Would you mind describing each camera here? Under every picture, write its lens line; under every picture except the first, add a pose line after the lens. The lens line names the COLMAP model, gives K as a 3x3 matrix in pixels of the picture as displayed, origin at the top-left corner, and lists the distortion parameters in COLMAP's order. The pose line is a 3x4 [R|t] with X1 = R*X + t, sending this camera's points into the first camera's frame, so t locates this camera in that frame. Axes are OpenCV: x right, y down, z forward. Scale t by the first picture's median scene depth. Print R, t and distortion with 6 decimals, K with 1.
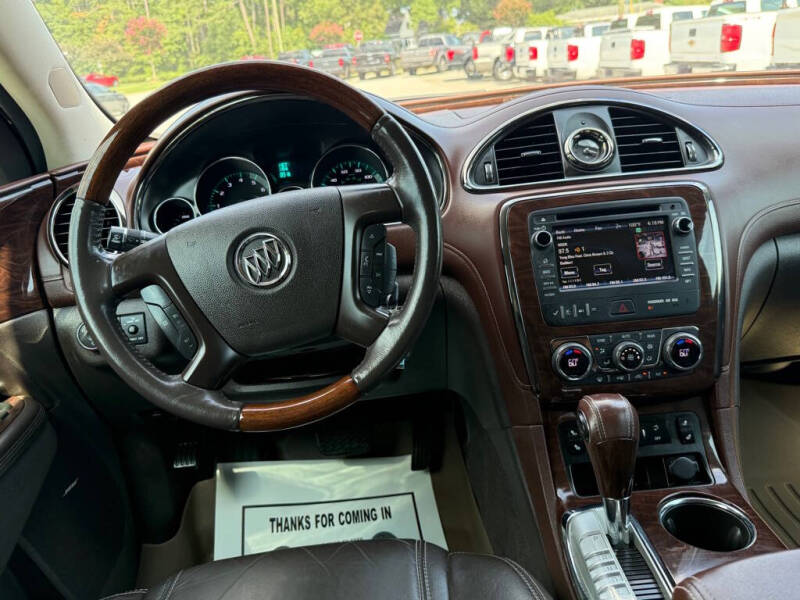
lens RADIAL K [[672.2, 0, 402.5], [0, 672.2, 294.4], [0, 0, 1]] dist [0.082671, -0.100475]
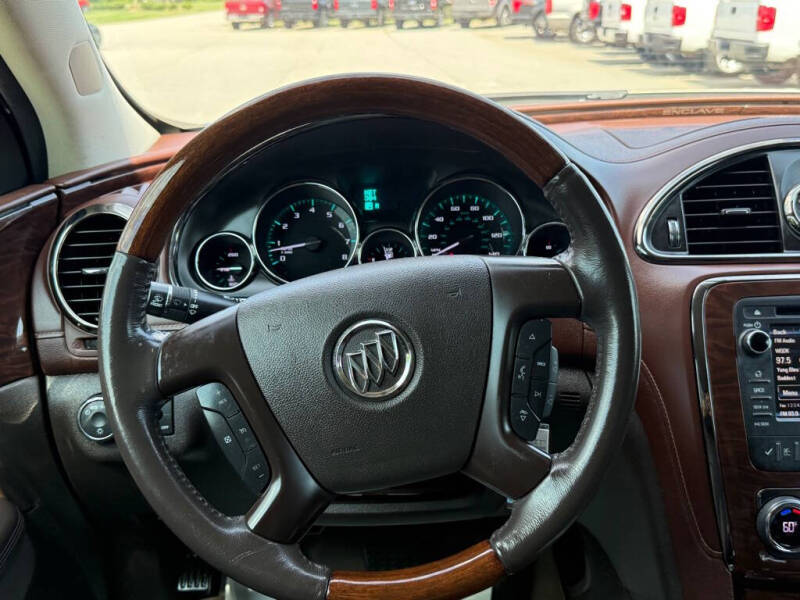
lens RADIAL K [[860.5, 0, 402.2], [0, 860.5, 291.7], [0, 0, 1]] dist [0.066192, 0.000000]
pose [[0.996541, 0.079851, -0.023033, -0.128613], [-0.080078, 0.996747, -0.009098, -0.090568], [0.022232, 0.010911, 0.999693, 0.094594]]
